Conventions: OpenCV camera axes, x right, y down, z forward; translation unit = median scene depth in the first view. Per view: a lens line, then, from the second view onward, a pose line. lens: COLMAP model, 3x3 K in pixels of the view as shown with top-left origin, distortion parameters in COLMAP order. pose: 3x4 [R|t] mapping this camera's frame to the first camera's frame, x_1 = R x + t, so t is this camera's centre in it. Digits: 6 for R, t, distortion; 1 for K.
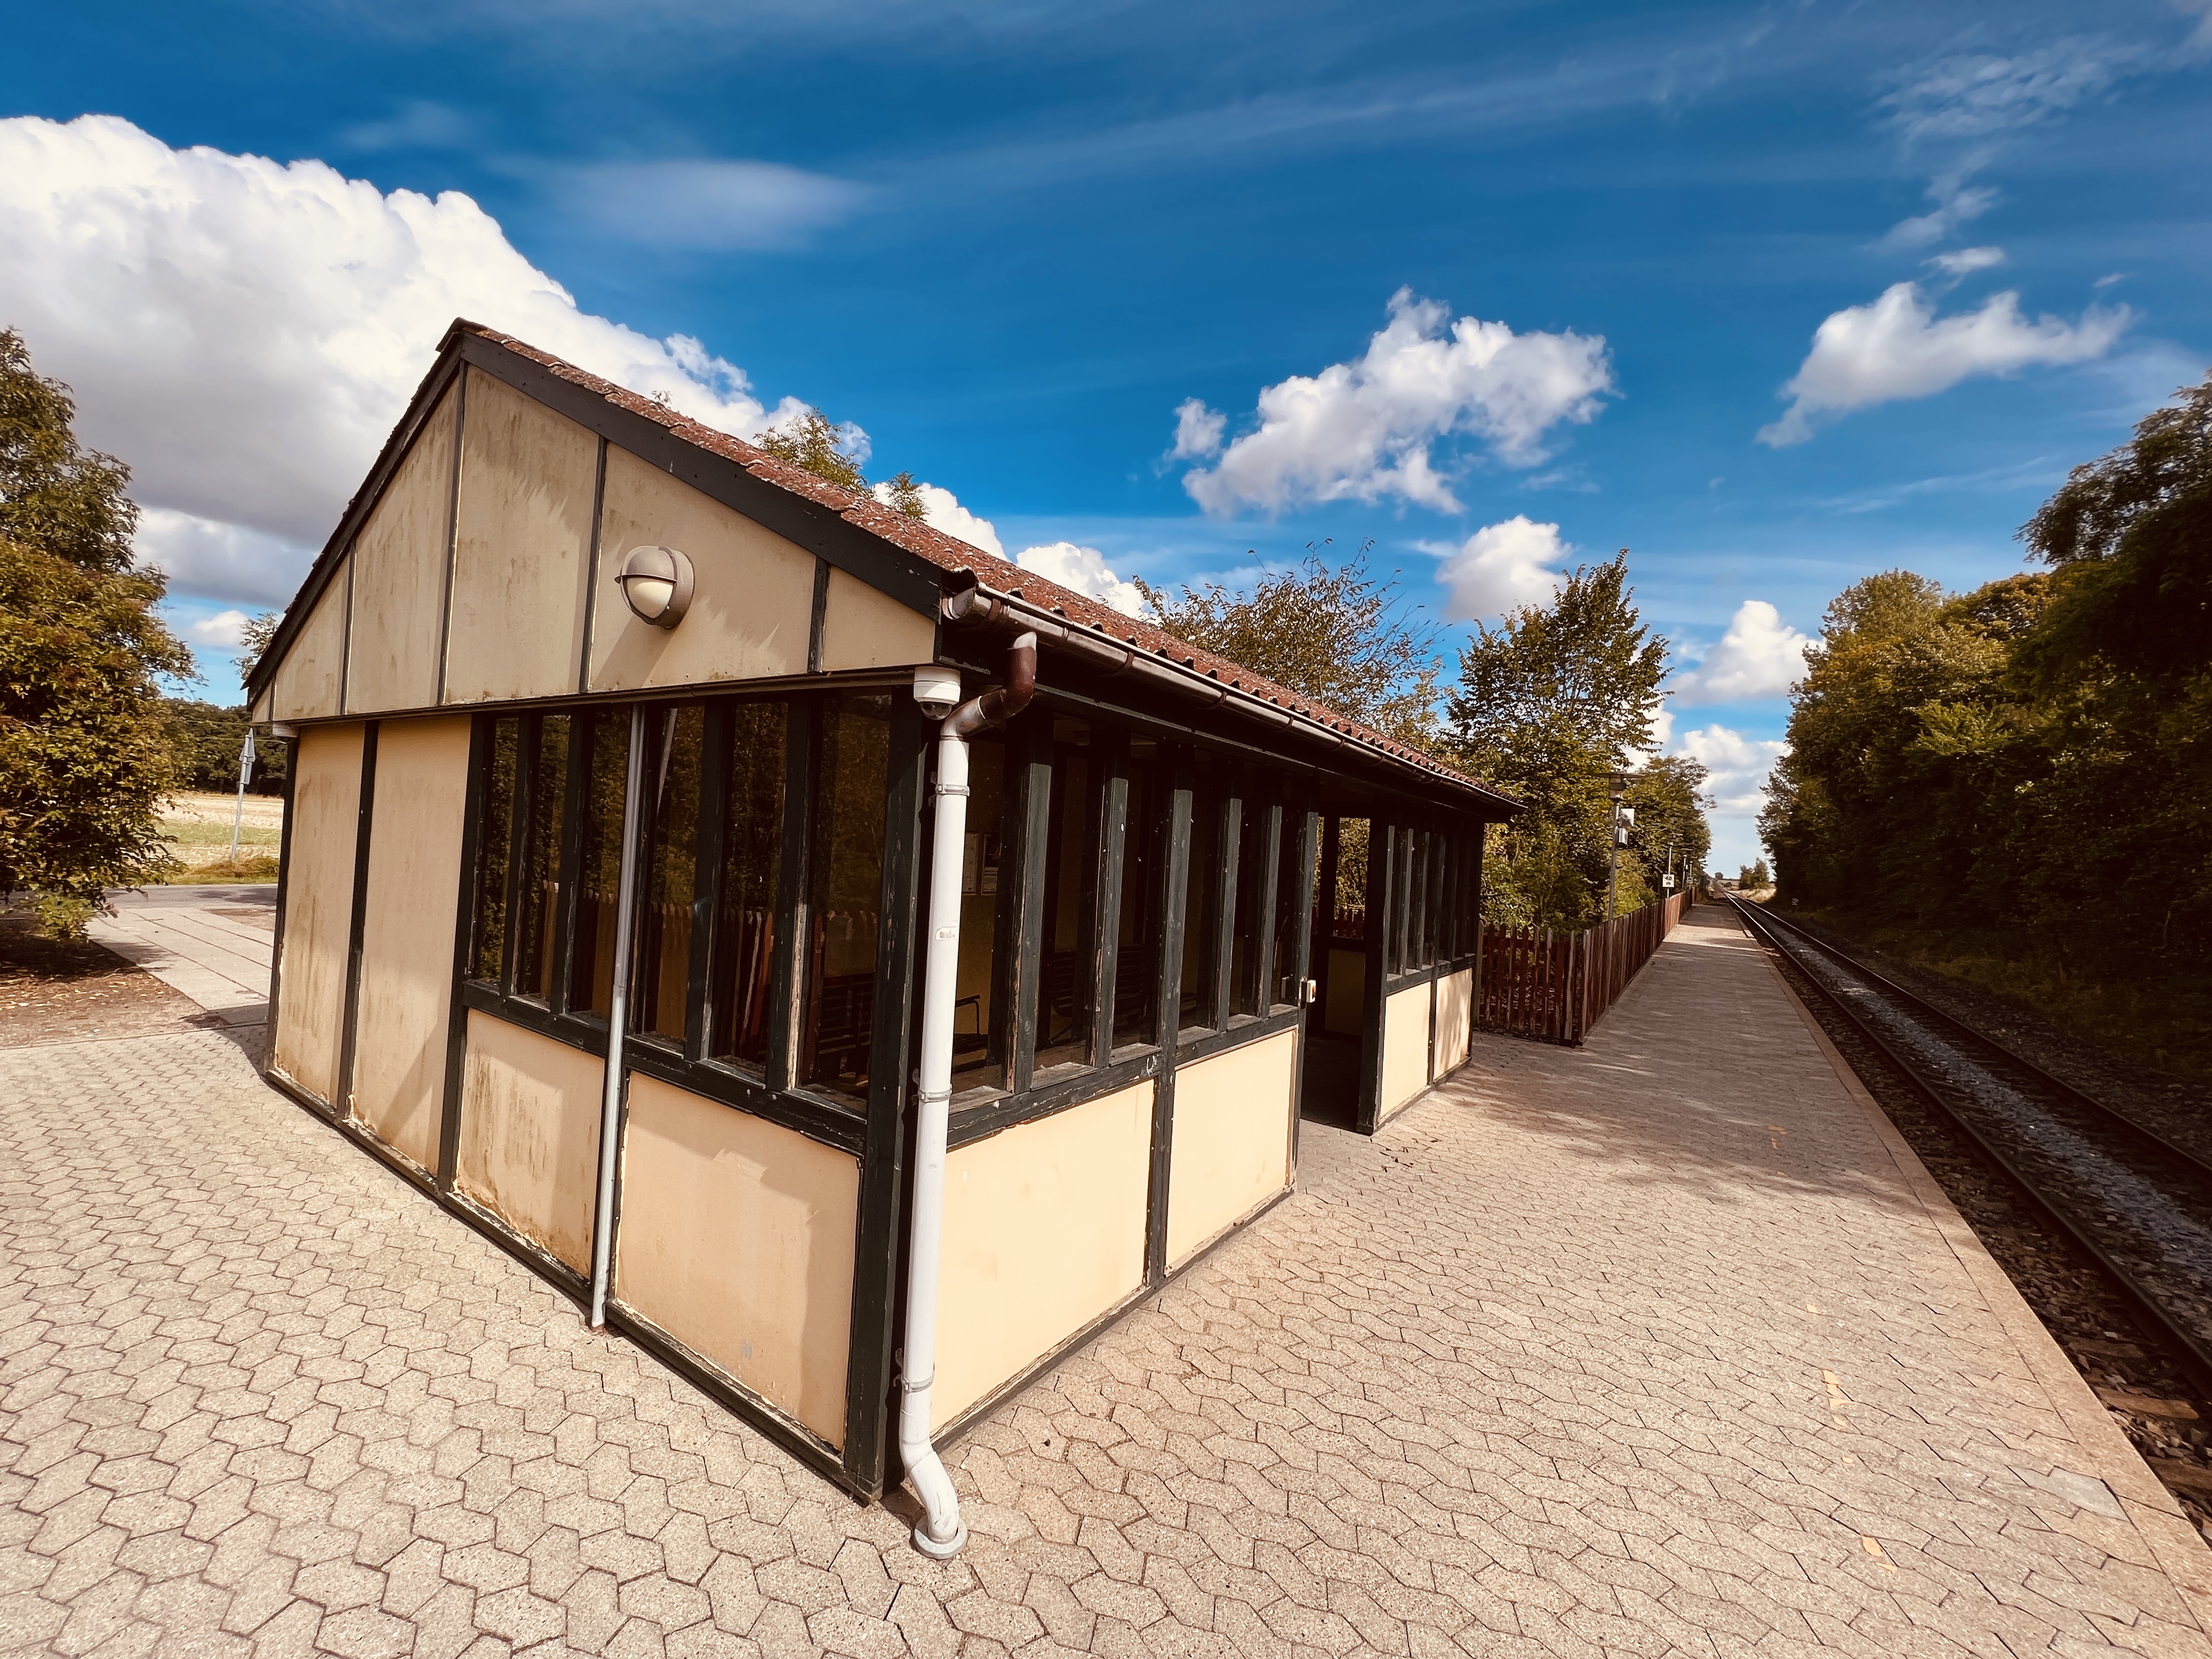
lens RADIAL K [[882.5, 0, 1092.7], [0, 882.5, 832.0], [0, 0, 1]] dist [-0.002494, 0.000055]
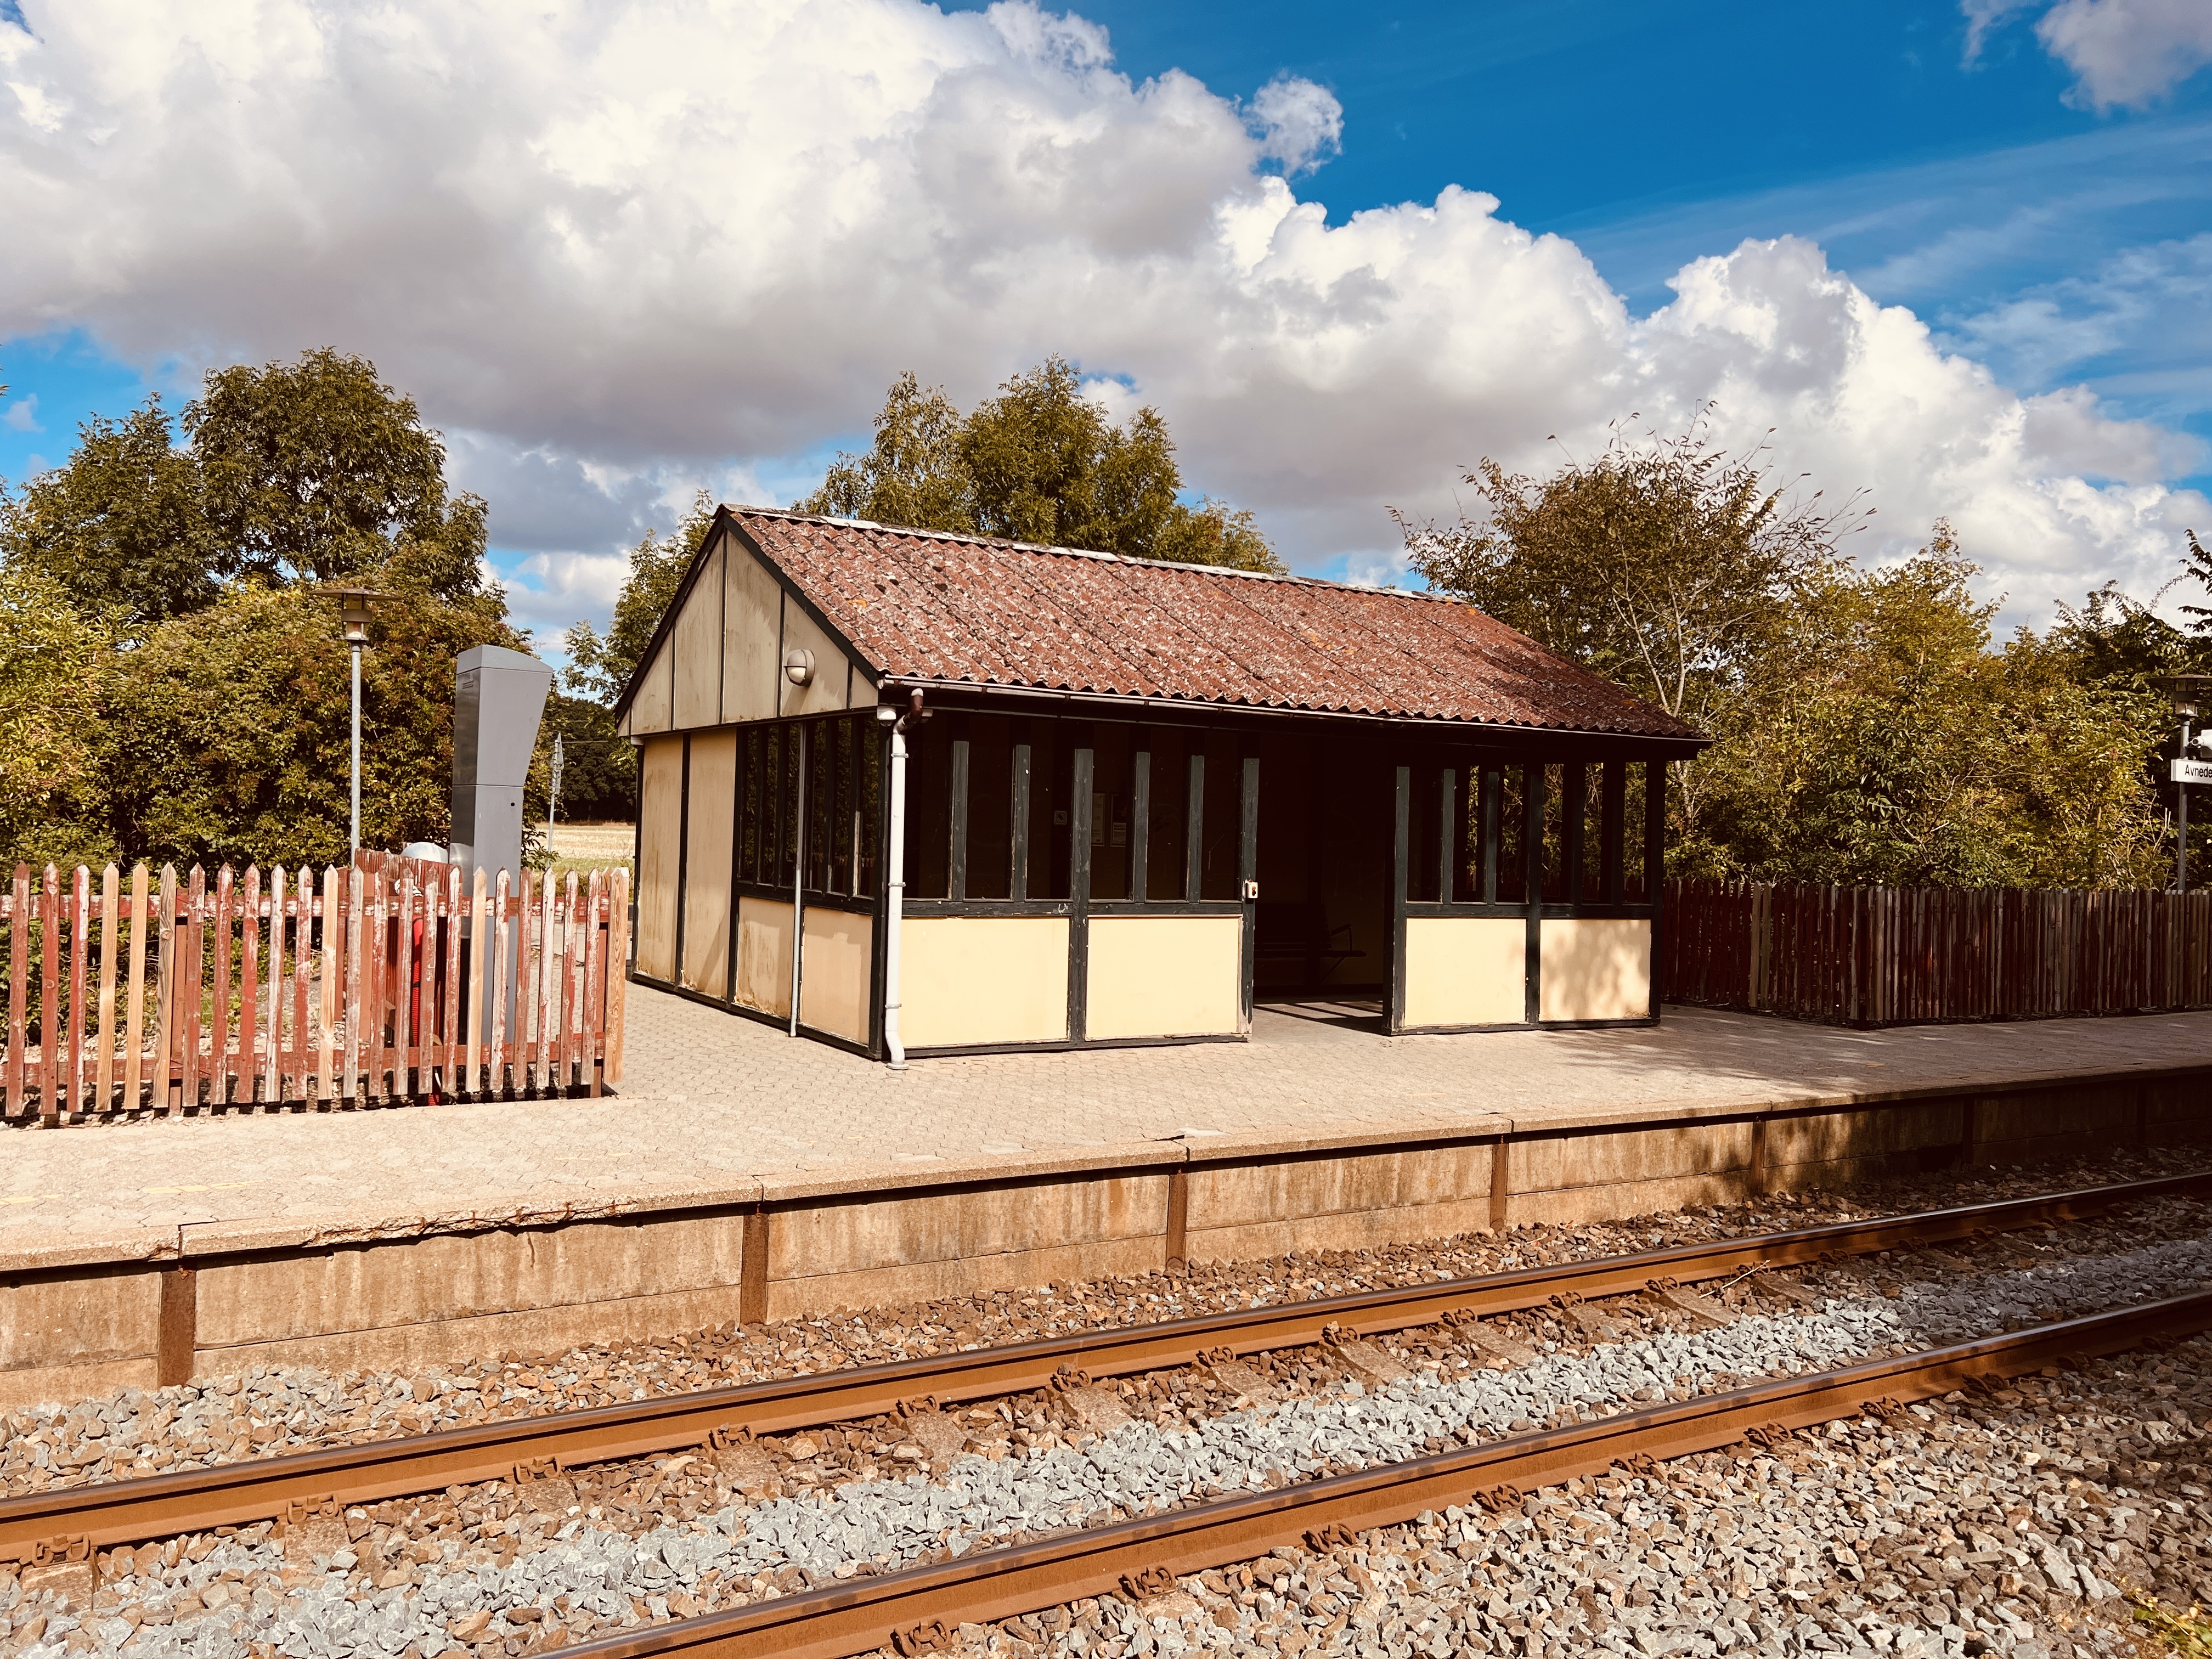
lens RADIAL K [[1635.2, 0, 1106.0], [0, 1635.2, 829.5], [0, 0, 1]] dist [0.059072, -0.059303]
pose [[0.912437, -0.034343, -0.407773, 1.324233], [0.031168, 0.999410, -0.014428, 0.142775], [0.408028, 0.000455, 0.912969, -1.721960]]
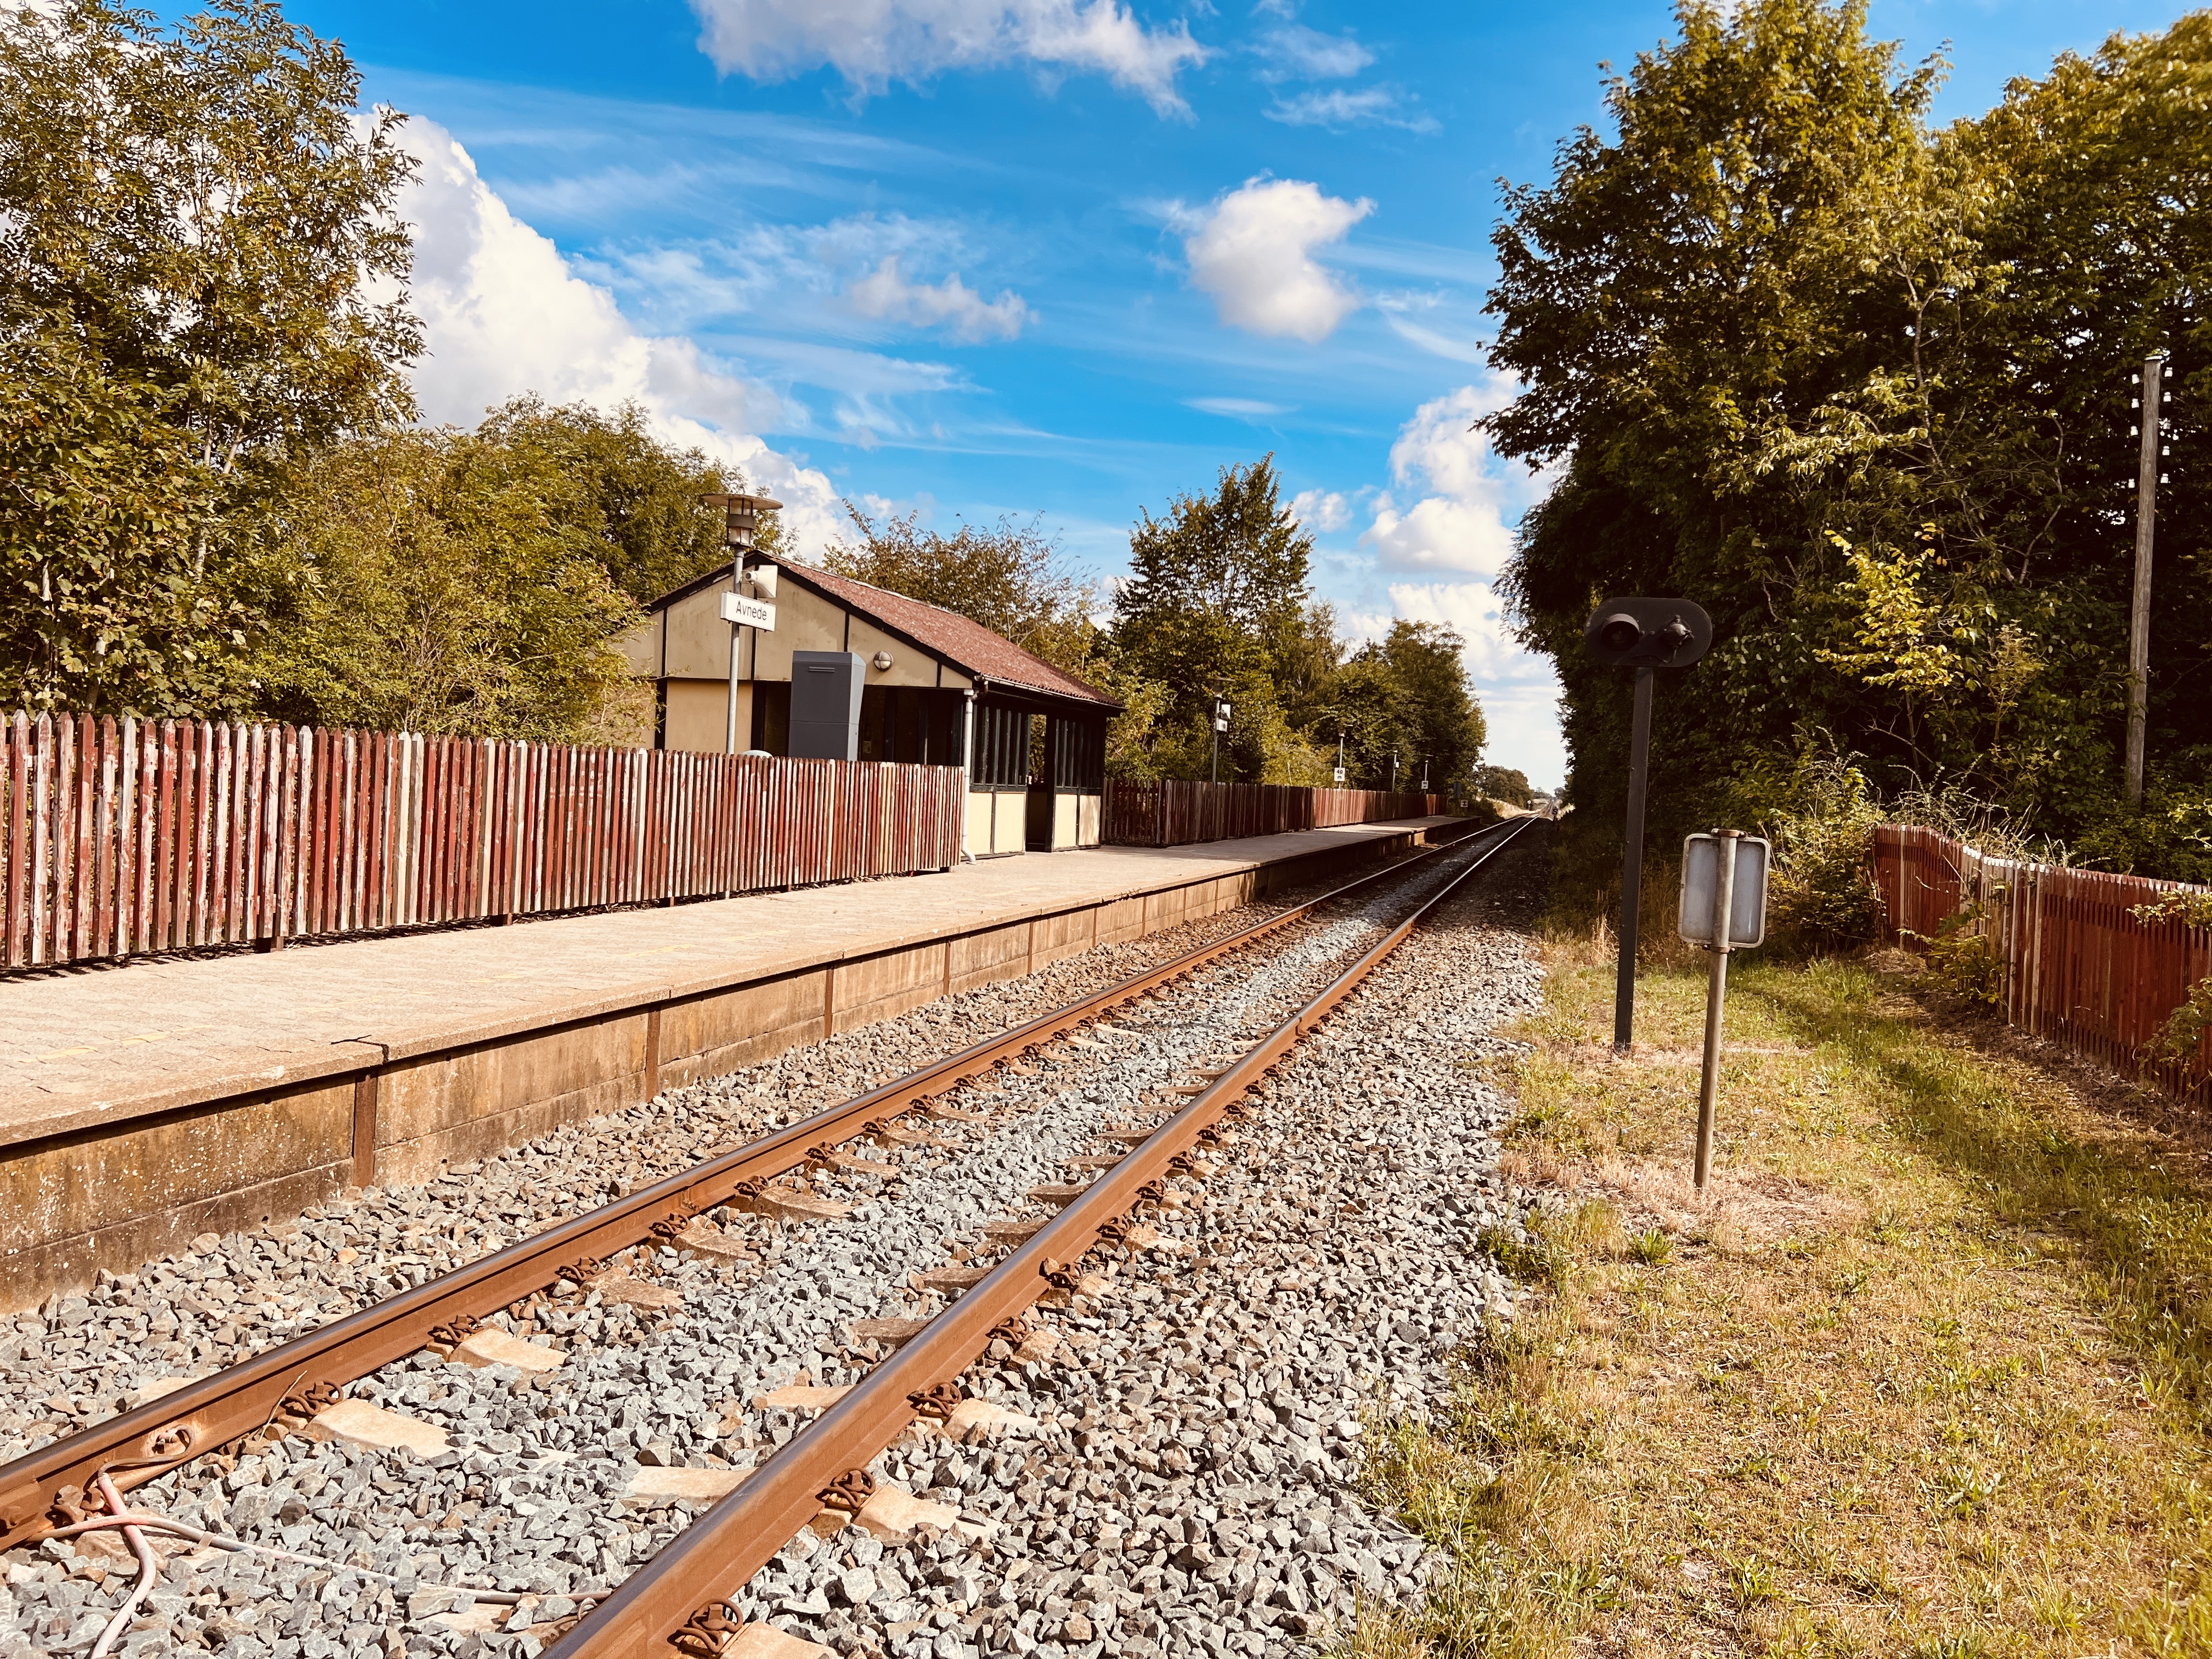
lens RADIAL K [[1648.9, 0, 1125.1], [0, 1648.9, 839.5], [0, 0, 1]] dist [0.056350, -0.039730]
pose [[0.934922, -0.030708, 0.353523, -1.581181], [0.006850, 0.997625, 0.068541, 0.020321], [-0.354788, -0.061659, 0.932911, -4.767747]]
